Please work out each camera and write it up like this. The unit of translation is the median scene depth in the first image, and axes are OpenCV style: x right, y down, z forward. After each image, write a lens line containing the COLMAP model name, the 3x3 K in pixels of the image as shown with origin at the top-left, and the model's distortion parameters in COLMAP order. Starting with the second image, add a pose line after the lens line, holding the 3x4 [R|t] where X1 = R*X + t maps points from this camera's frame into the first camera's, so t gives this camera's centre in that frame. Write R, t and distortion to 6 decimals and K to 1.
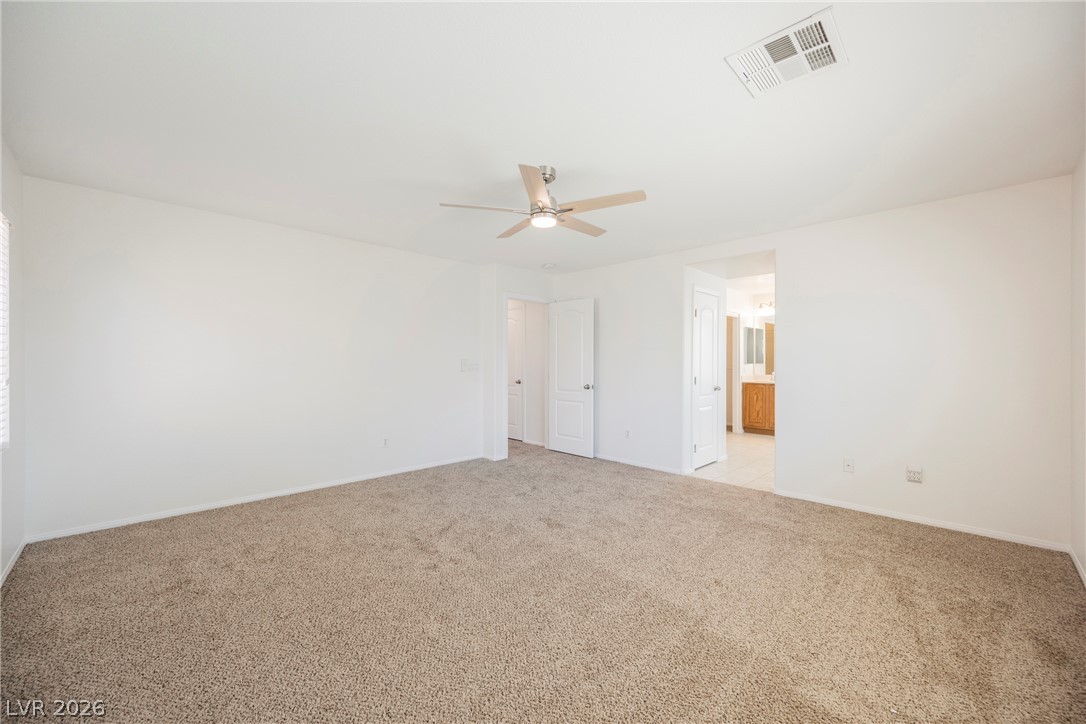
lens RADIAL K [[427.8, 0, 544.7], [0, 427.8, 362.2], [0, 0, 1]] dist [-0.002395, 0.000060]
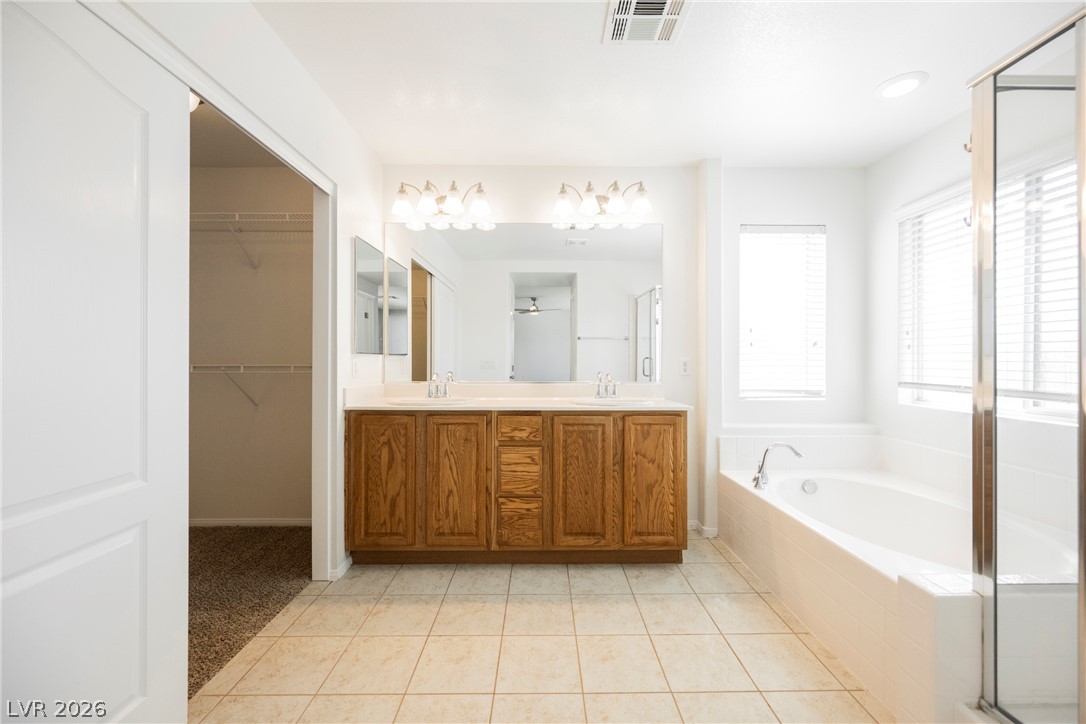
lens RADIAL K [[427.8, 0, 544.5], [0, 427.8, 363.6], [0, 0, 1]] dist [-0.002395, 0.000060]
pose [[0.706194, 0.002890, 0.708013, 0.344198], [0.000035, 0.999992, -0.004118, 0.014710], [-0.708019, 0.002933, 0.706188, 0.678216]]
